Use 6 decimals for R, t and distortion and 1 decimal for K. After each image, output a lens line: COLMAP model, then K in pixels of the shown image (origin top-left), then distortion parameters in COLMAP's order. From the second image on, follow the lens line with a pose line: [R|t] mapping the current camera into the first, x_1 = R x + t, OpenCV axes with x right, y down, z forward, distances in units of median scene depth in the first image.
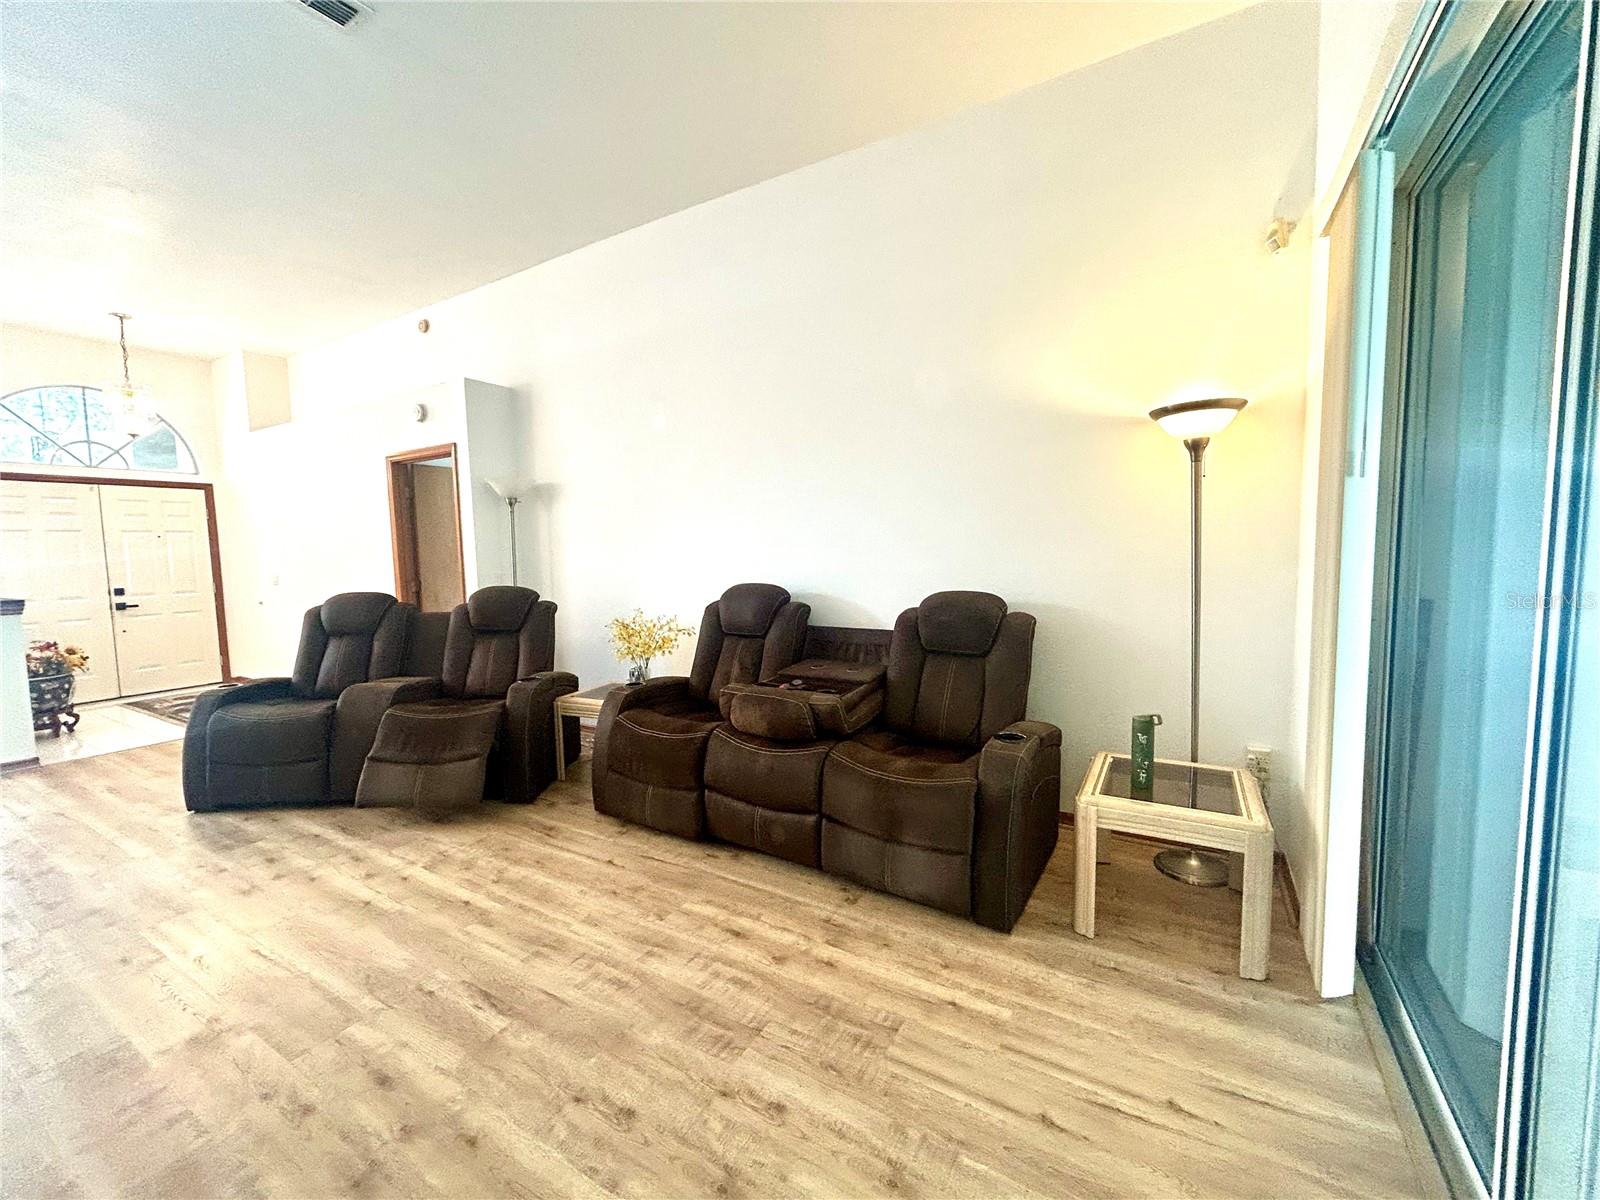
lens RADIAL K [[645.1, 0, 799.7], [0, 645.1, 599.5], [0, 0, 1]] dist [-0.001153, 0.001005]
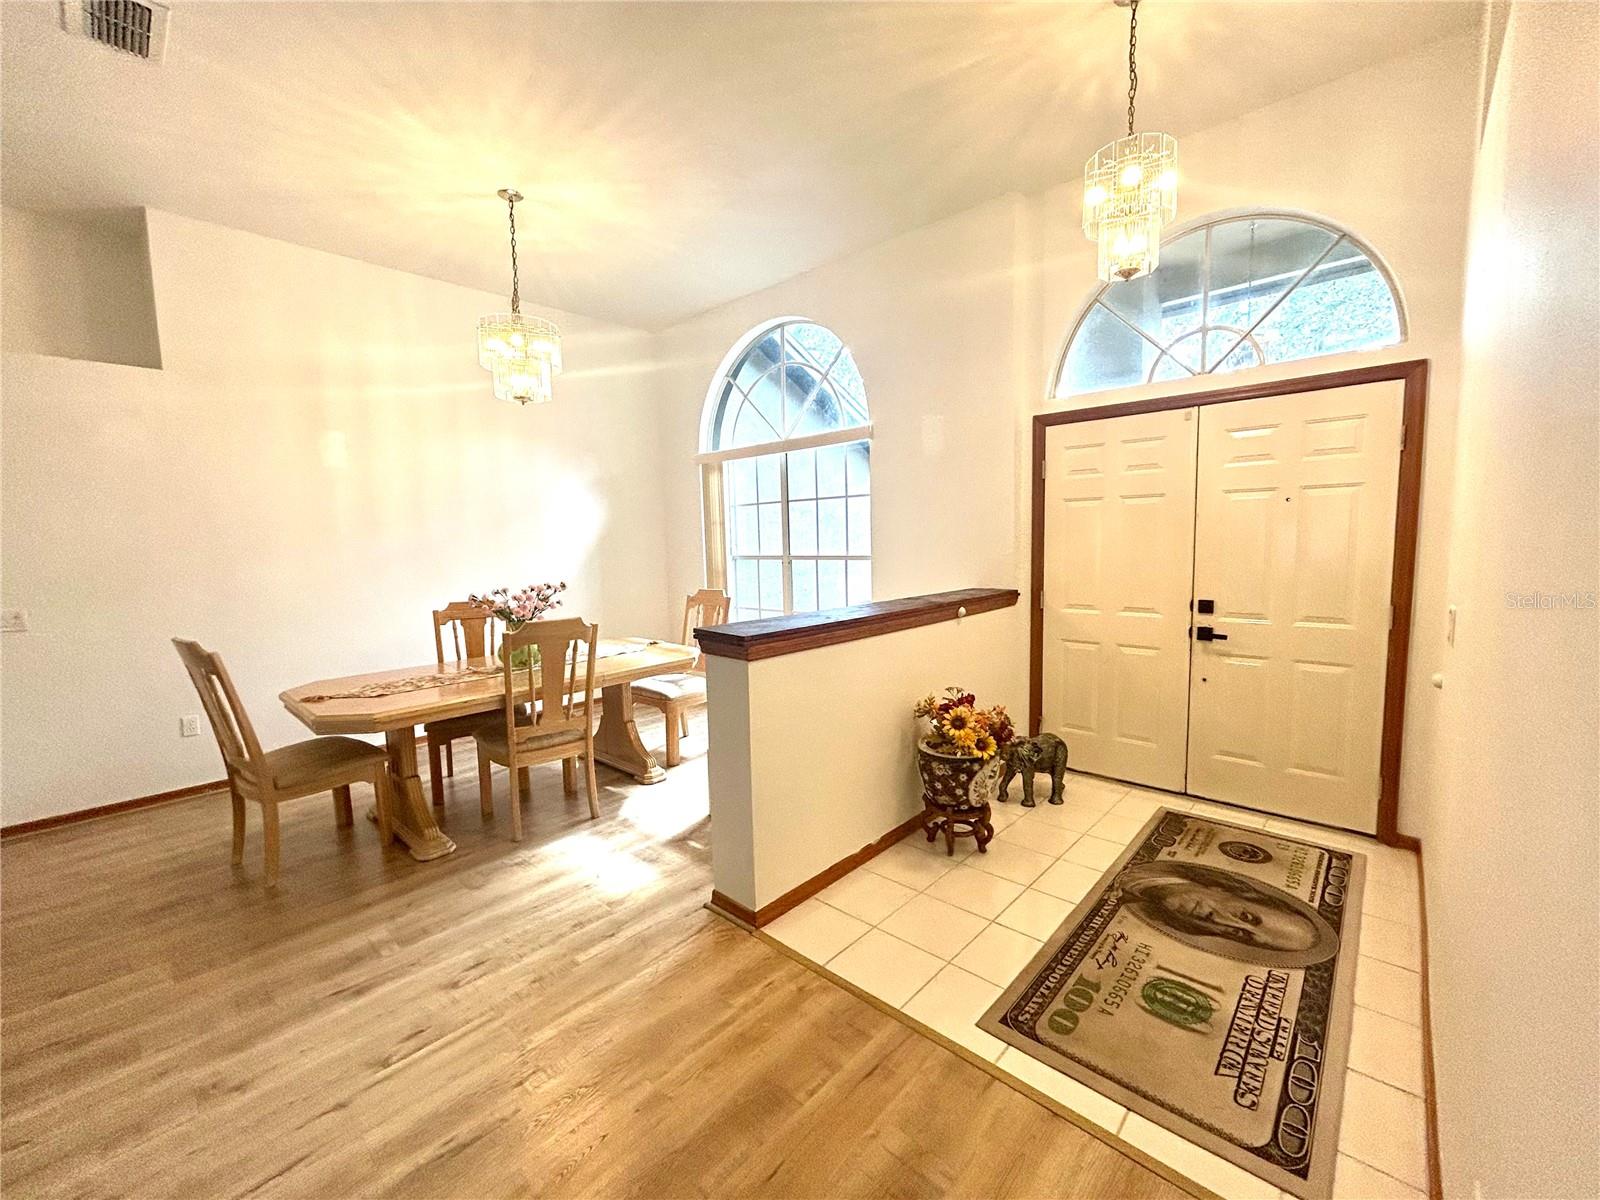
lens RADIAL K [[645.1, 0, 798.3], [0, 645.1, 603.1], [0, 0, 1]] dist [-0.001153, 0.001005]
pose [[-0.208367, 0.134217, -0.968798, -0.465629], [-0.053105, 0.987526, 0.148233, -0.076369], [0.976608, 0.082335, -0.198640, 0.775654]]
